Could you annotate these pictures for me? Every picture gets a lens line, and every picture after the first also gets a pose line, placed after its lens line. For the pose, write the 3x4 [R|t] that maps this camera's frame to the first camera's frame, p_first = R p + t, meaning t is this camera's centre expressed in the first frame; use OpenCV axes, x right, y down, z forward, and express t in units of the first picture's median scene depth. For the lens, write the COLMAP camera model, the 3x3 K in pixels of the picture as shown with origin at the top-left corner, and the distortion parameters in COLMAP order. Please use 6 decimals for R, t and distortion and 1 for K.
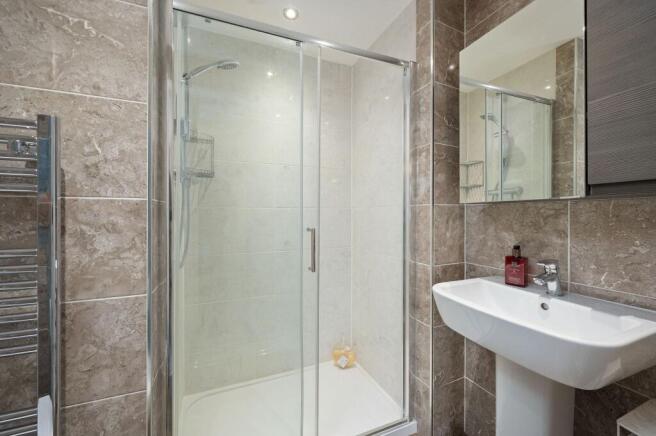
lens RADIAL K [[263.5, 0, 329.7], [0, 263.5, 215.1], [0, 0, 1]] dist [0.004229, -0.000094]
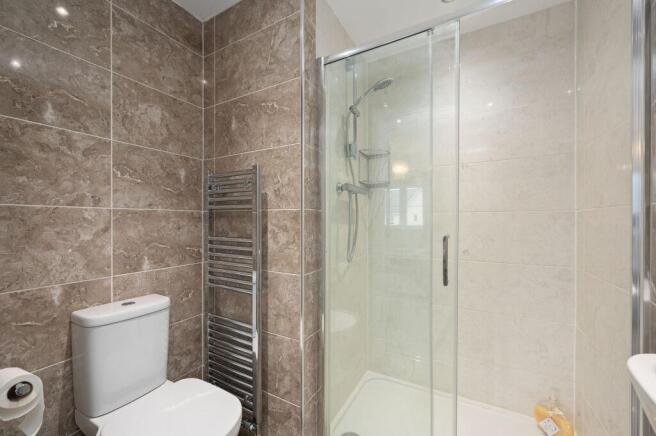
lens RADIAL K [[263.5, 0, 330.4], [0, 263.5, 220.1], [0, 0, 1]] dist [0.004229, -0.000094]
pose [[0.627562, 0.002091, -0.778563, 0.555854], [-0.000364, 0.999997, 0.002393, -0.004560], [0.778566, -0.001218, 0.627561, 0.229614]]
